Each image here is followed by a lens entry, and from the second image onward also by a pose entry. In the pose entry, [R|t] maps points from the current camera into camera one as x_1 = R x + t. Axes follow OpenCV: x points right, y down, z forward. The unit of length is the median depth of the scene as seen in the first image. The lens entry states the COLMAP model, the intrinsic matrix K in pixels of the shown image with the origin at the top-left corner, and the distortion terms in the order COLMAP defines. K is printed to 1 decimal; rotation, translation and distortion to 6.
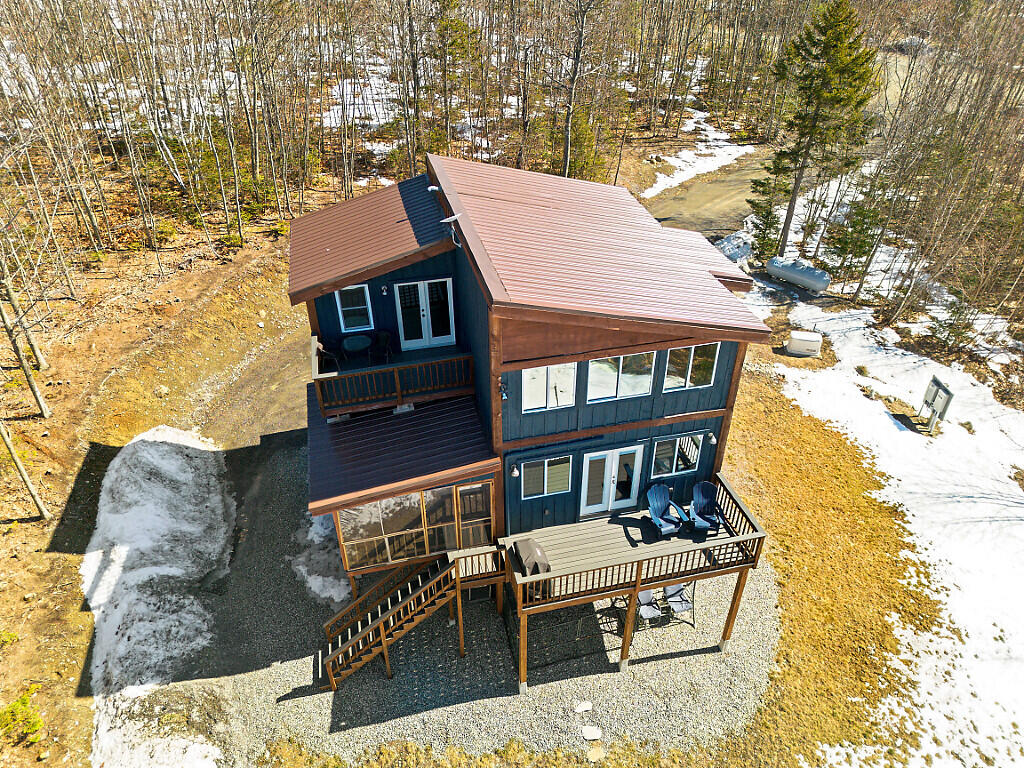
lens RADIAL K [[717.5, 0, 512.0], [0, 717.5, 384.0], [0, 0, 1]] dist [0.066918, -0.057111]
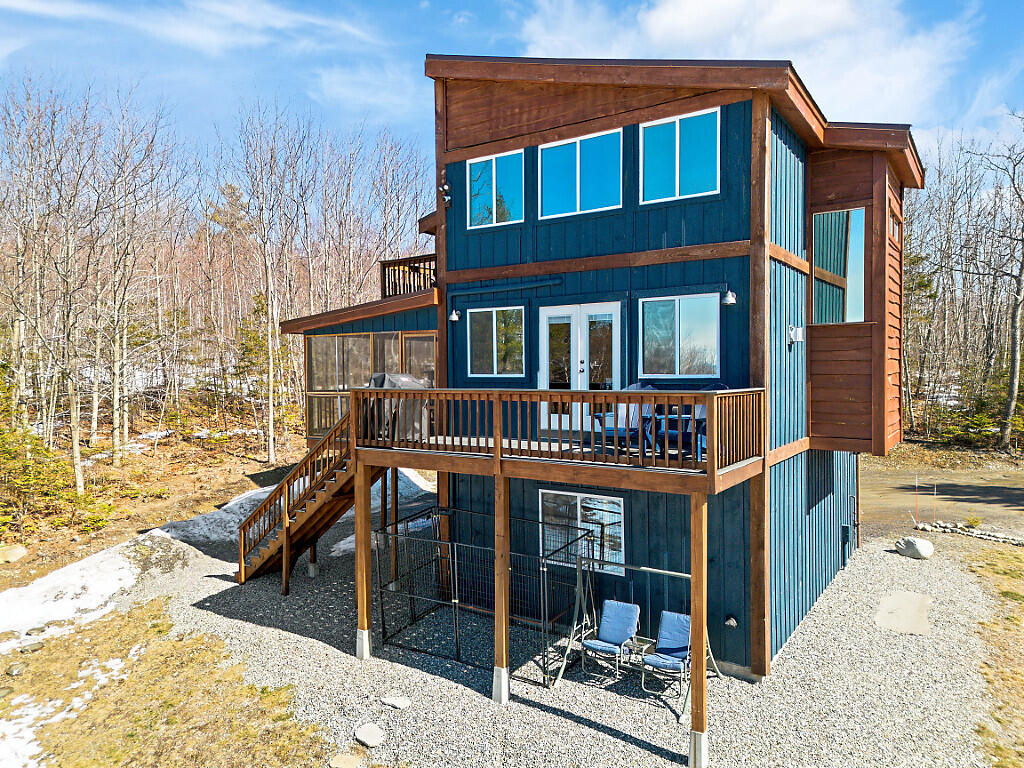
lens RADIAL K [[717.5, 0, 512.0], [0, 717.5, 384.0], [0, 0, 1]] dist [0.066918, -0.057111]
pose [[0.678631, 0.017145, -0.734279, 0.554251], [-0.423007, 0.826401, -0.371653, 0.398890], [0.600437, 0.562821, 0.568074, 0.571644]]
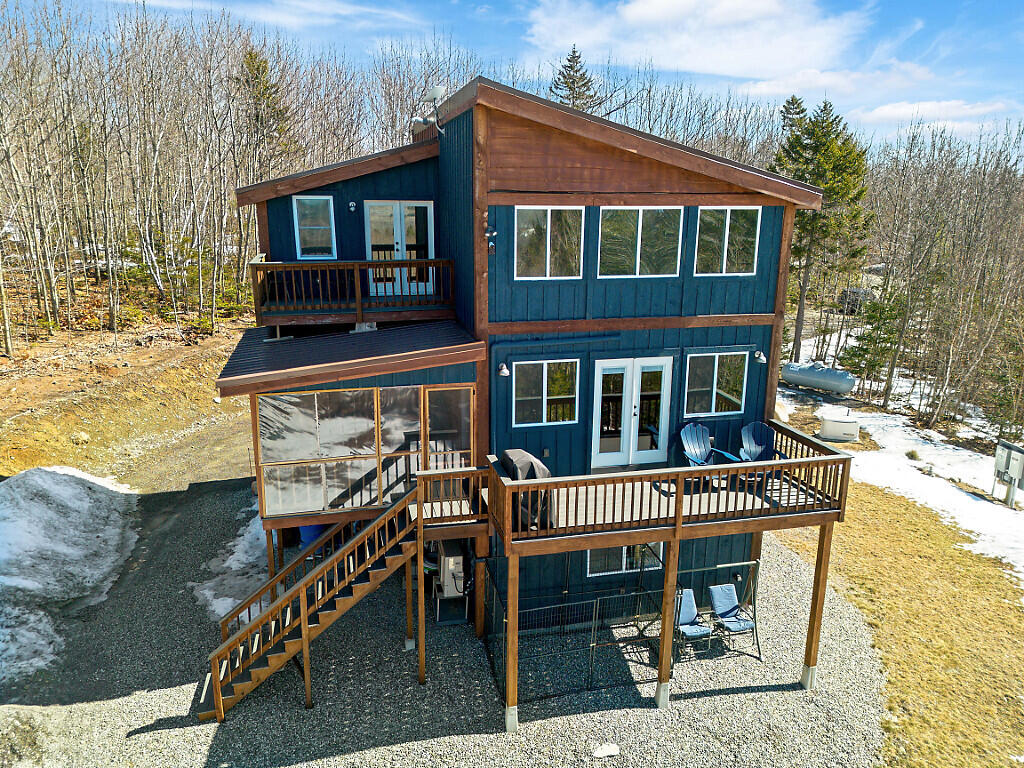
lens RADIAL K [[728.9, 0, 512.0], [0, 728.9, 384.0], [0, 0, 1]] dist [0.070181, -0.062172]
pose [[0.999899, 0.013165, 0.005340, 0.007800], [-0.010367, 0.933155, -0.359325, 0.365726], [-0.009714, 0.359233, 0.933197, 0.266010]]
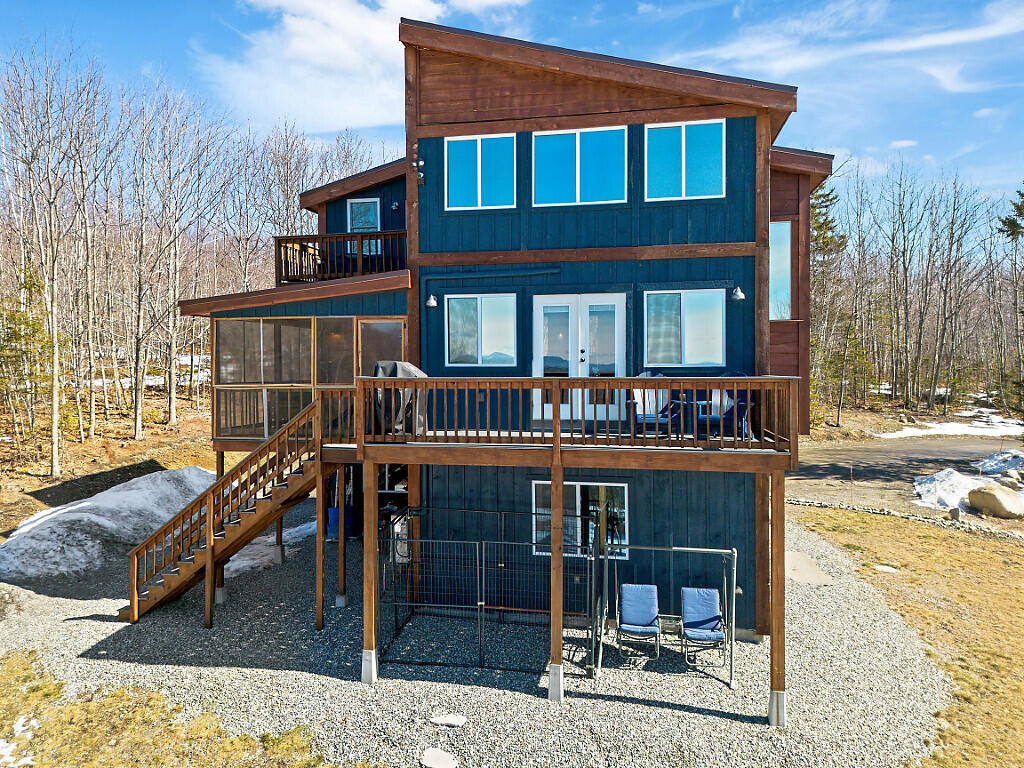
lens RADIAL K [[724.7, 0, 509.4], [0, 724.7, 370.6], [0, 0, 1]] dist [0.064716, -0.056147]
pose [[0.909458, 0.007885, -0.415722, 0.342158], [-0.243430, 0.820656, -0.516977, 0.484060], [0.337088, 0.571368, 0.748271, 0.463679]]
